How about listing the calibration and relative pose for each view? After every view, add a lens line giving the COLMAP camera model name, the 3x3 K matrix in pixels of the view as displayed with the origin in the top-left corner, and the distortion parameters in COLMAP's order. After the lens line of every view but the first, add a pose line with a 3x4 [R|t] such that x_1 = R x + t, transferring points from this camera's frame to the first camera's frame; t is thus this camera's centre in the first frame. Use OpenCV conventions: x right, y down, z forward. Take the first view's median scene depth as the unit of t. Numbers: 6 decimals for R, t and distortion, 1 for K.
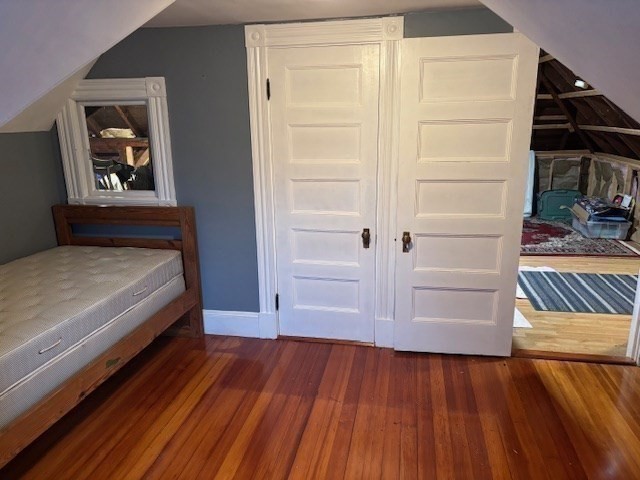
lens RADIAL K [[479.5, 0, 320.3], [0, 479.5, 240.8], [0, 0, 1]] dist [0.041121, -0.026160]
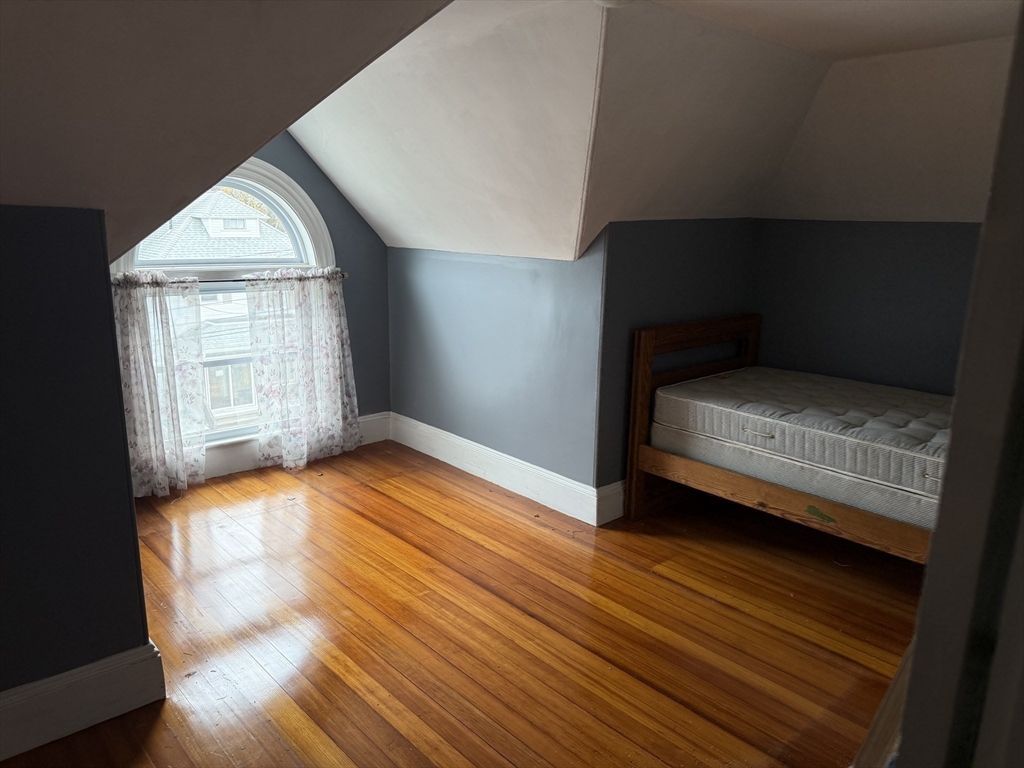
lens RADIAL K [[729.6, 0, 511.9], [0, 729.6, 385.1], [0, 0, 1]] dist [-0.004171, -0.000927]
pose [[-0.586460, 0.197378, -0.785561, 0.742703], [-0.210855, 0.899214, 0.383347, -0.282245], [0.782052, 0.390457, -0.485735, 1.120862]]
